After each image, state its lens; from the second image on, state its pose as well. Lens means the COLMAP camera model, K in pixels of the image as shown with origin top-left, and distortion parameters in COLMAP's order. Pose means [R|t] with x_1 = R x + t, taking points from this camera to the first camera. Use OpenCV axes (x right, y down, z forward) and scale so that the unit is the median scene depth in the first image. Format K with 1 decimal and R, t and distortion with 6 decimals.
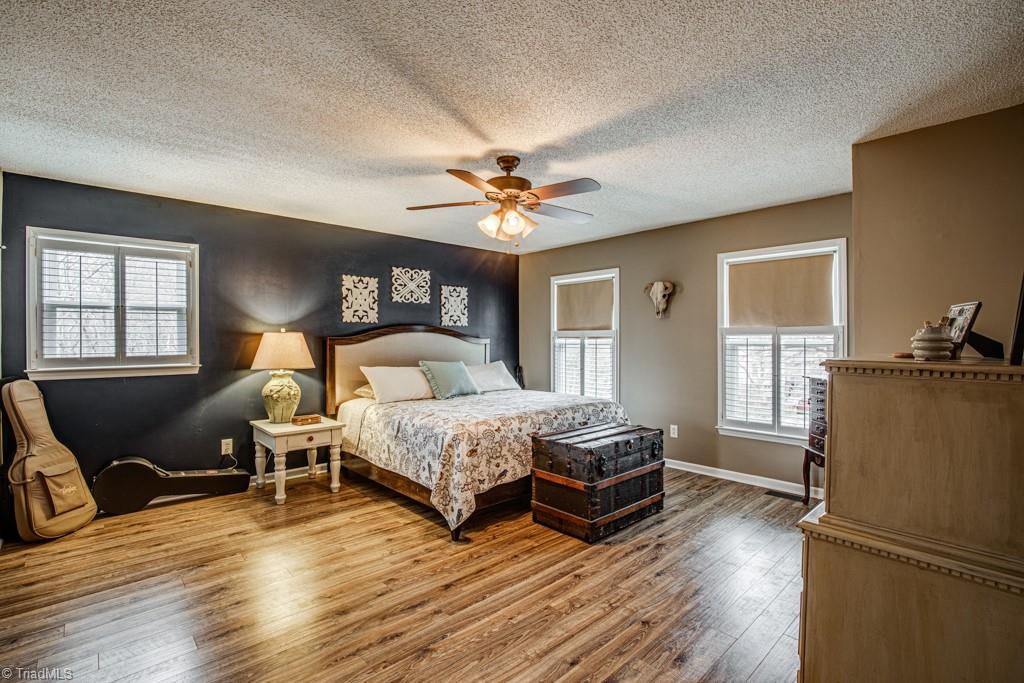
lens RADIAL K [[471.8, 0, 529.3], [0, 471.8, 340.2], [0, 0, 1]] dist [-0.027758, 0.003962]
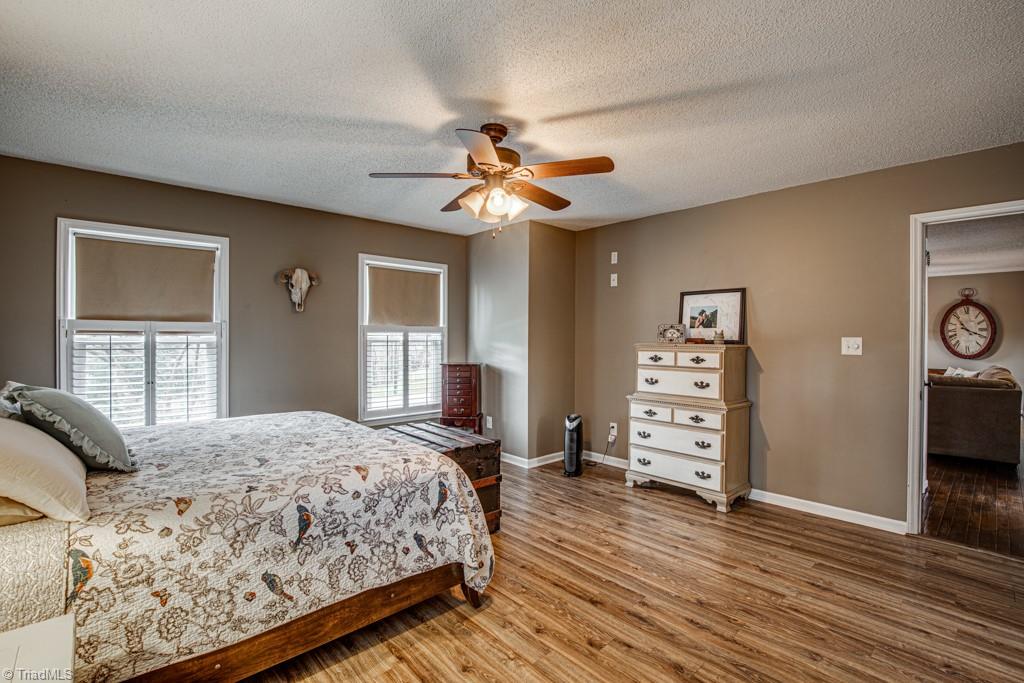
lens RADIAL K [[471.8, 0, 505.9], [0, 471.8, 340.6], [0, 0, 1]] dist [-0.027758, 0.003962]
pose [[0.021432, -0.006125, 0.999752, -0.752767], [-0.000590, 0.999981, 0.006139, 0.001455], [-0.999770, -0.000722, 0.021428, 0.790713]]
